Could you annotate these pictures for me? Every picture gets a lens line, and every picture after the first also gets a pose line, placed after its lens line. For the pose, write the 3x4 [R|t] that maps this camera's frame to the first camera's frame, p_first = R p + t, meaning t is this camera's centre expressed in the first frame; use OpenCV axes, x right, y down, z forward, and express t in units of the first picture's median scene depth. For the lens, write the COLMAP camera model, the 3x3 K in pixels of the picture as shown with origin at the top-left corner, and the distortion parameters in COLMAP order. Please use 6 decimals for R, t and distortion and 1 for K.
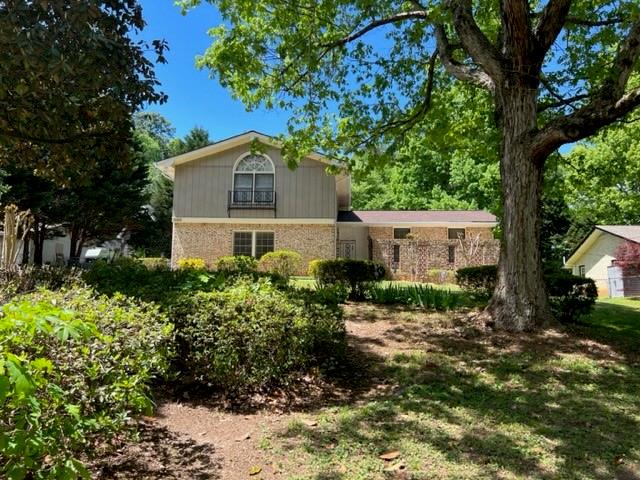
lens RADIAL K [[492.8, 0, 320.0], [0, 492.8, 240.0], [0, 0, 1]] dist [0.000233, 0.000565]
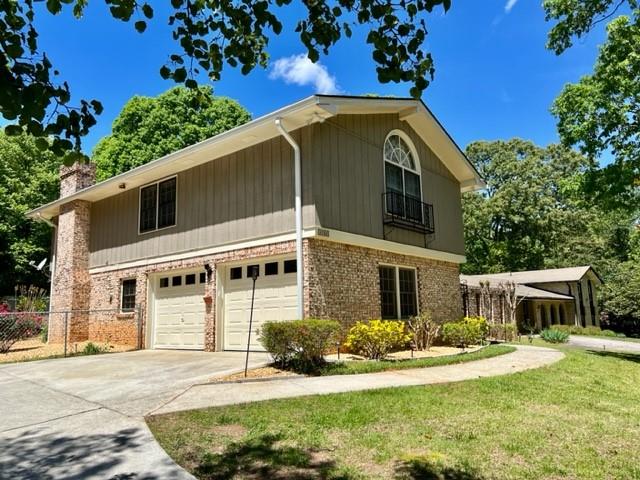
lens RADIAL K [[492.8, 0, 320.0], [0, 492.8, 240.0], [0, 0, 1]] dist [0.000233, 0.000565]
pose [[0.612175, 0.099775, 0.784402, -0.648431], [-0.065563, 0.994996, -0.075395, 0.000793], [-0.787999, -0.005273, 0.615653, 0.713216]]
